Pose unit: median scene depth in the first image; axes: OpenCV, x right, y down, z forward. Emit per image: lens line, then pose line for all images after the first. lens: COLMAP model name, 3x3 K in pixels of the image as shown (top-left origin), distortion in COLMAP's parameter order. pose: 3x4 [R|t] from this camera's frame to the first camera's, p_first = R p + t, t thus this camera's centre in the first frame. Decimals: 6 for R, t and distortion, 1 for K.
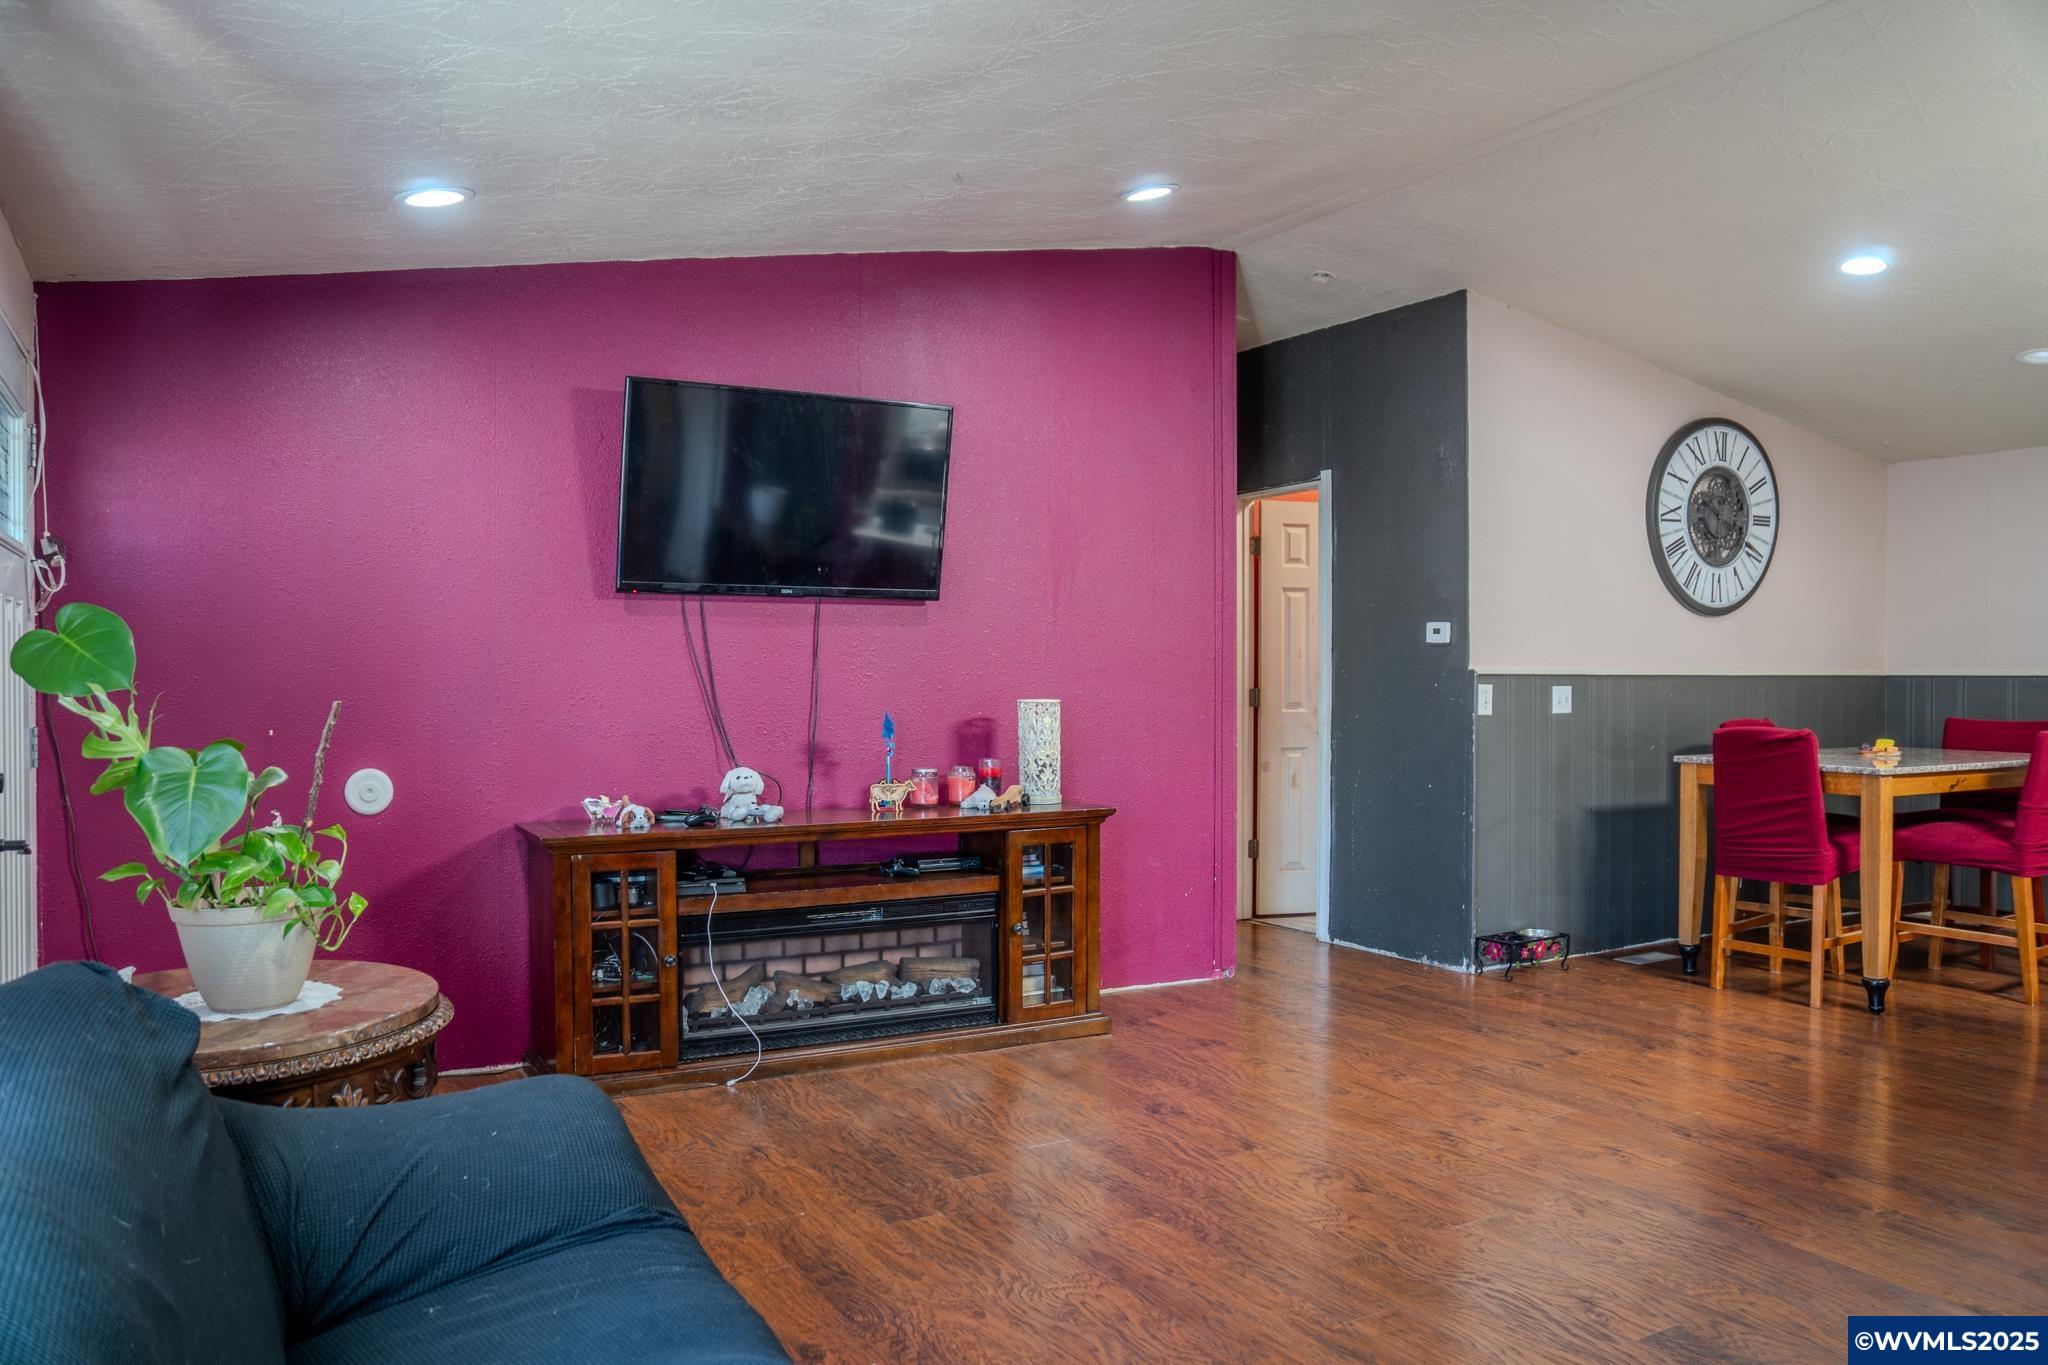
lens RADIAL K [[1475.0, 0, 1021.9], [0, 1475.0, 674.8], [0, 0, 1]] dist [-0.137515, 0.118217]
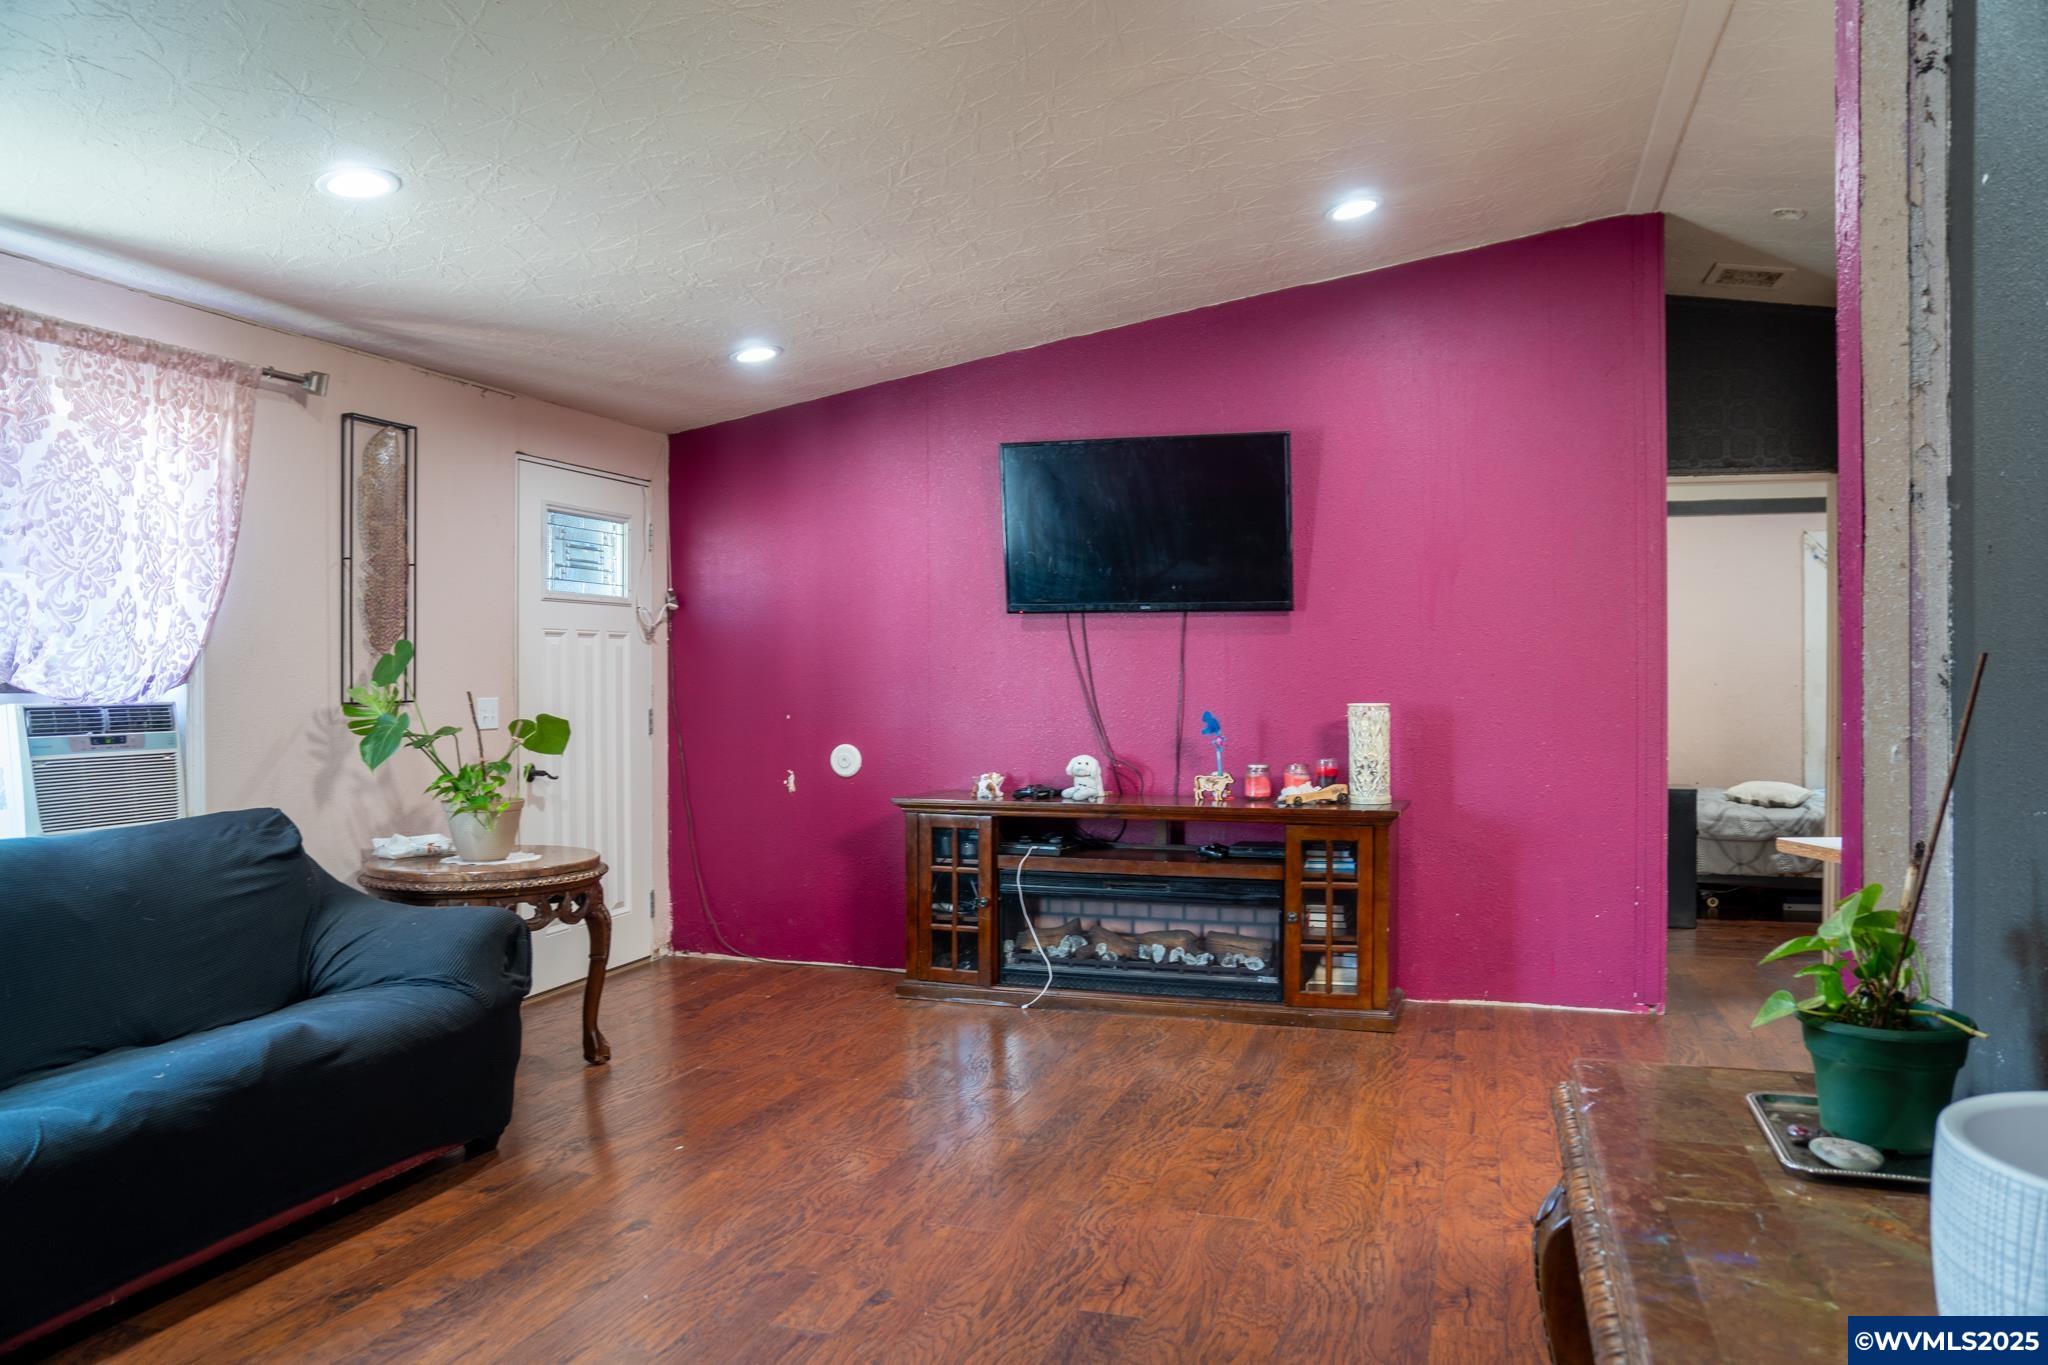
lens RADIAL K [[1475.0, 0, 1016.6], [0, 1475.0, 672.3], [0, 0, 1]] dist [-0.137515, 0.118217]
pose [[0.680022, -0.000980, -0.733191, 0.637765], [-0.003103, 0.999986, -0.004214, 0.000151], [0.733185, 0.005141, 0.680010, 0.127614]]
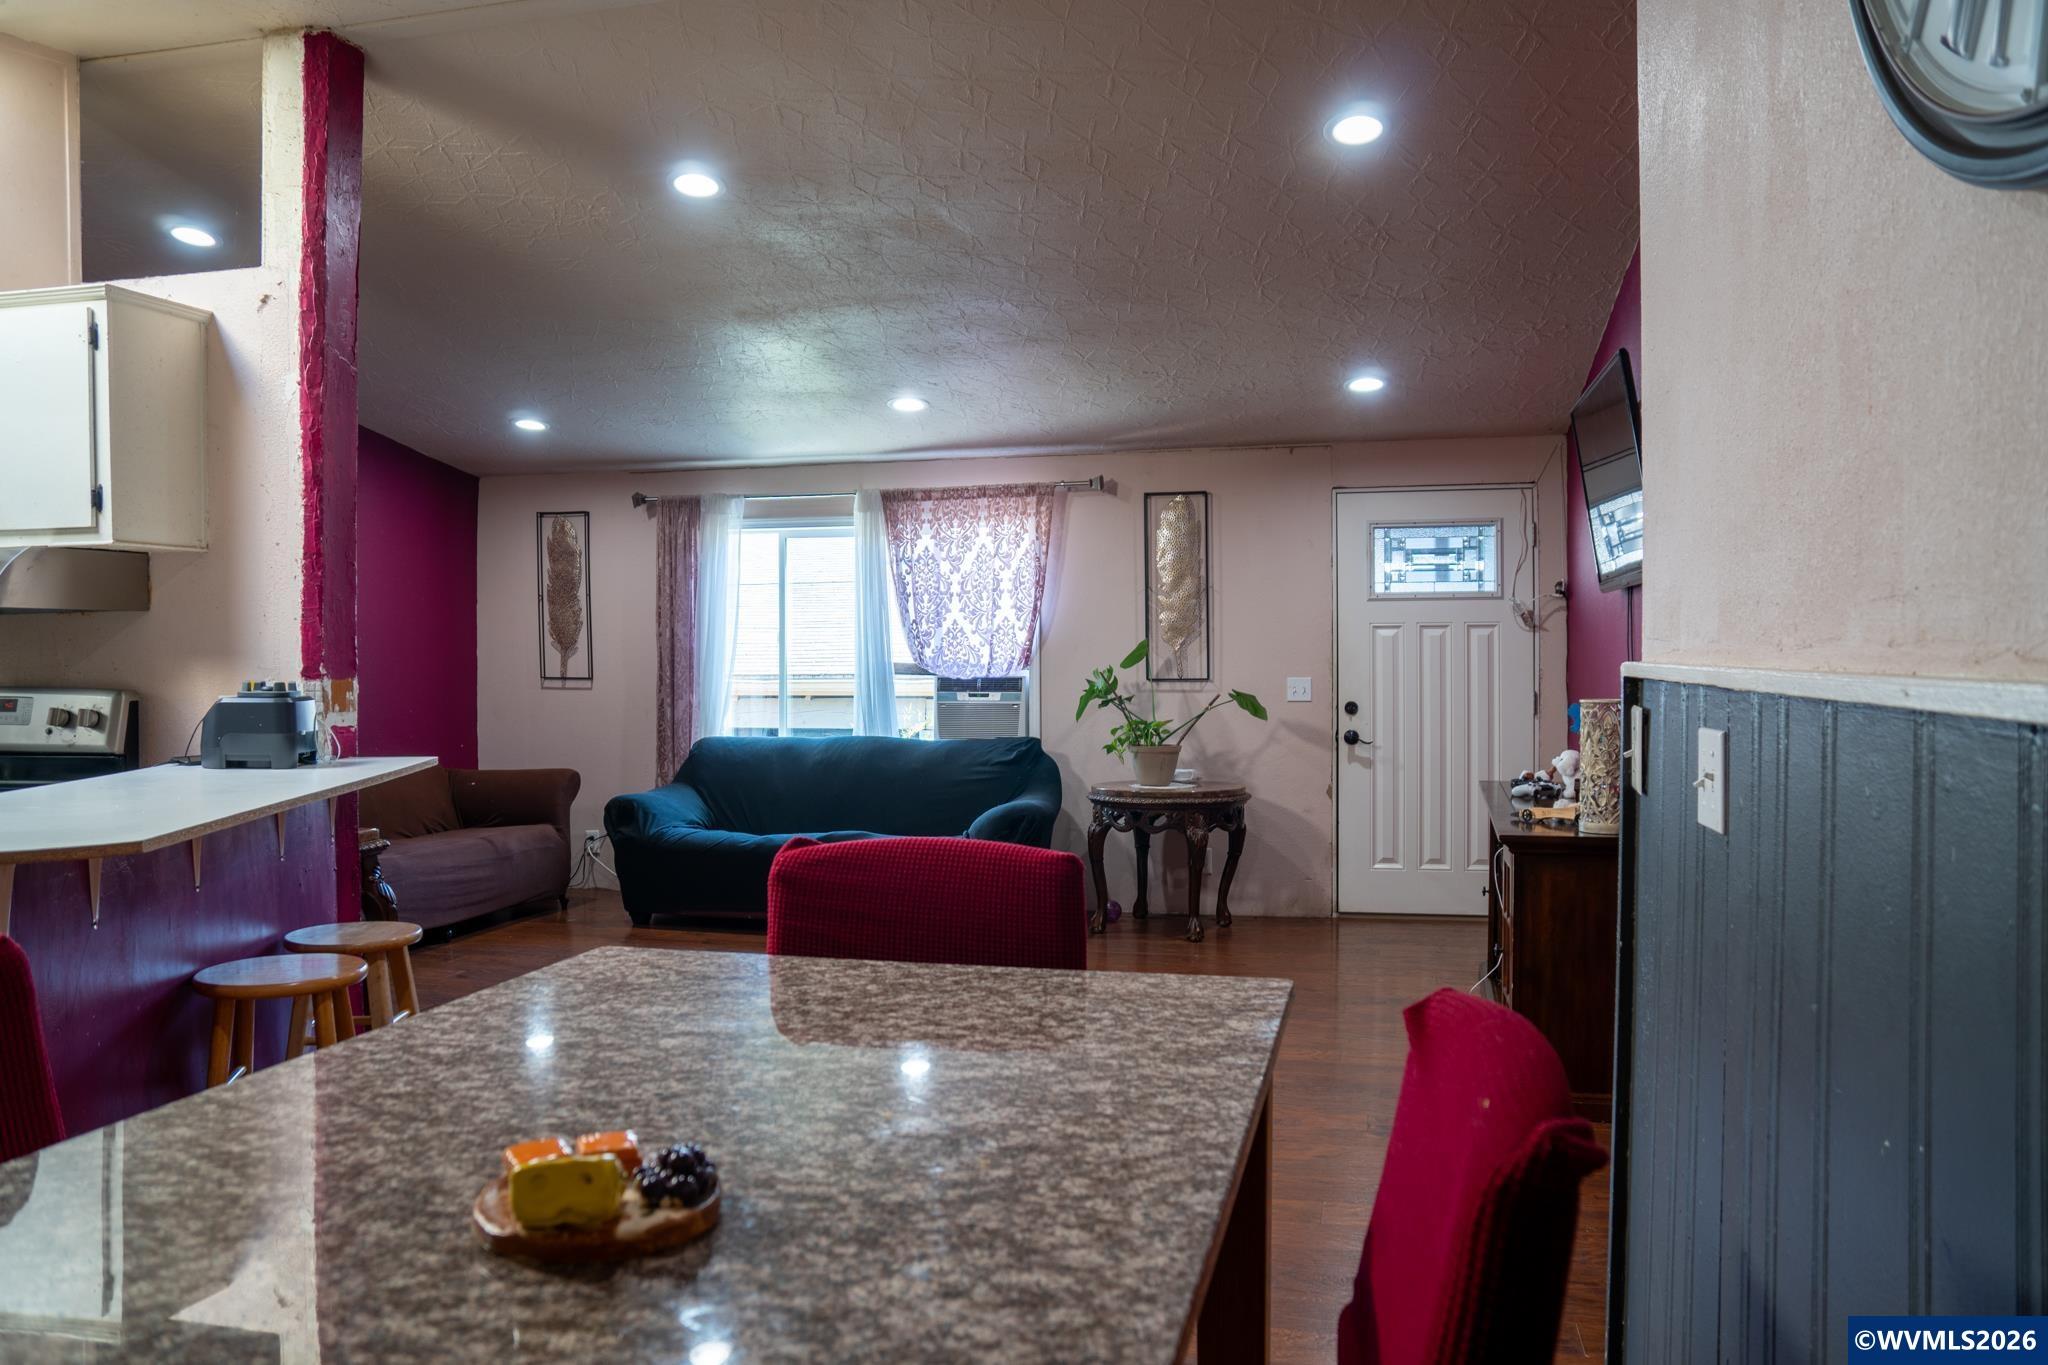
lens RADIAL K [[1475.0, 0, 1025.7], [0, 1475.0, 680.6], [0, 0, 1]] dist [-0.137515, 0.118217]
pose [[-0.689256, 0.015473, -0.724353, 0.827514], [0.001693, 0.999804, 0.019745, -0.010732], [0.724516, 0.012383, -0.689147, 1.394749]]
